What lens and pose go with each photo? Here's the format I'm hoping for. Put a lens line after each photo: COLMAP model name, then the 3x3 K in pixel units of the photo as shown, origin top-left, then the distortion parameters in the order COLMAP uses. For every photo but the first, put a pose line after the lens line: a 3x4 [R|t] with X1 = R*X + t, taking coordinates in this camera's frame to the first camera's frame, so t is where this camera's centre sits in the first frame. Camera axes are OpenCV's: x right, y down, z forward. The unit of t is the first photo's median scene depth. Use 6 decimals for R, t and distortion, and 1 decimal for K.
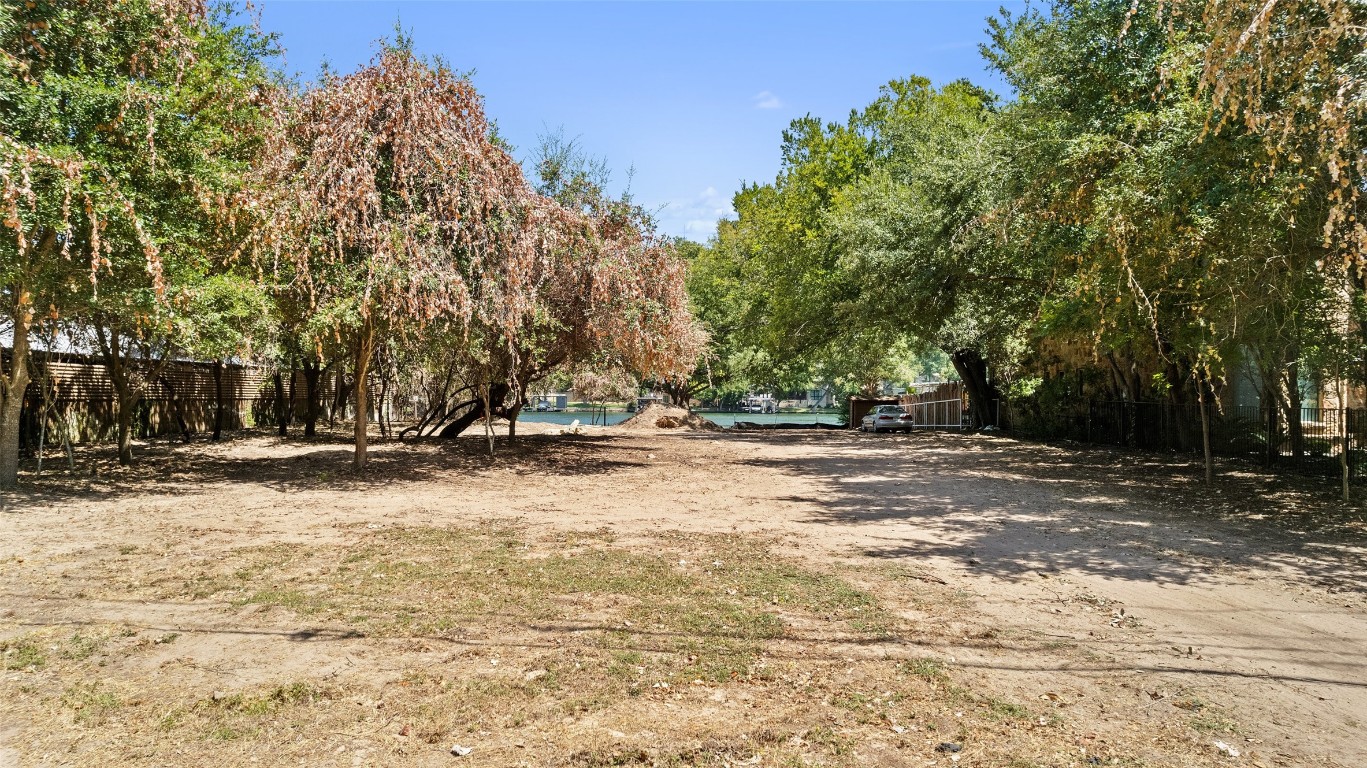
lens RADIAL K [[875.3, 0, 681.7], [0, 875.3, 387.9], [0, 0, 1]] dist [-0.076773, 0.068363]
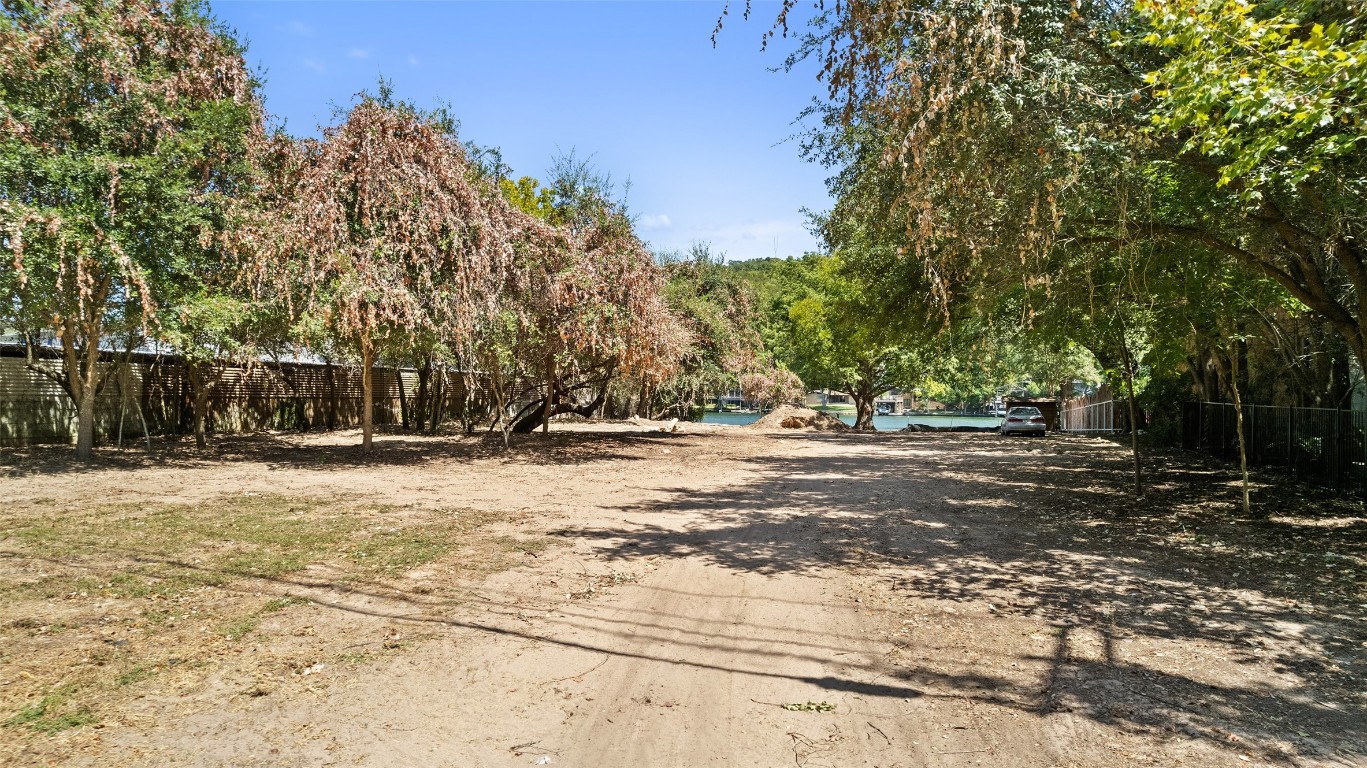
lens RADIAL K [[875.3, 0, 673.2], [0, 875.3, 394.0], [0, 0, 1]] dist [-0.076773, 0.068363]
pose [[0.952156, 0.001726, -0.305608, 0.419237], [-0.000591, 0.999993, 0.003804, 0.007047], [0.305613, -0.003441, 0.952150, -0.005270]]
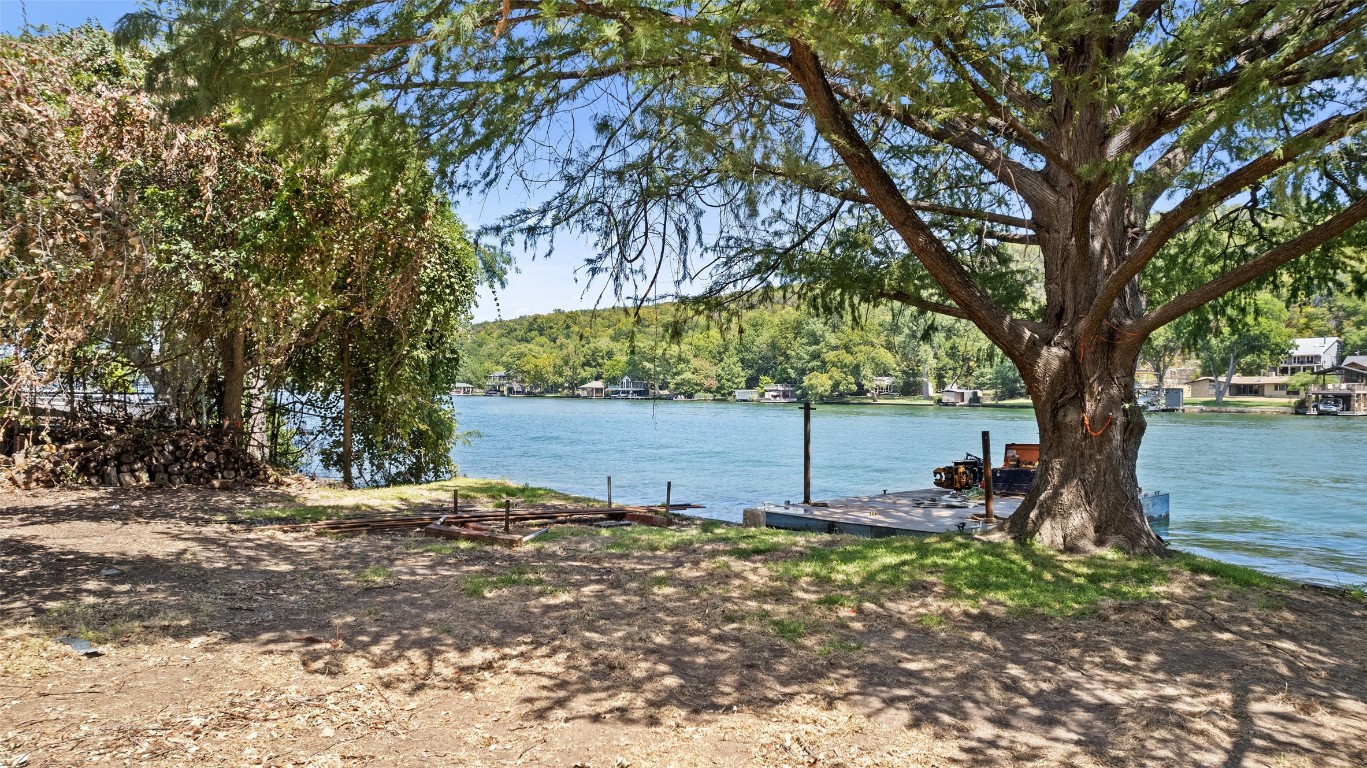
lens RADIAL K [[875.3, 0, 676.2], [0, 875.3, 388.8], [0, 0, 1]] dist [-0.076773, 0.068363]
pose [[0.743864, 0.000232, -0.668331, 0.227628], [0.003635, 0.999984, 0.004394, 0.073333], [0.668321, -0.005698, 0.743851, 3.508242]]
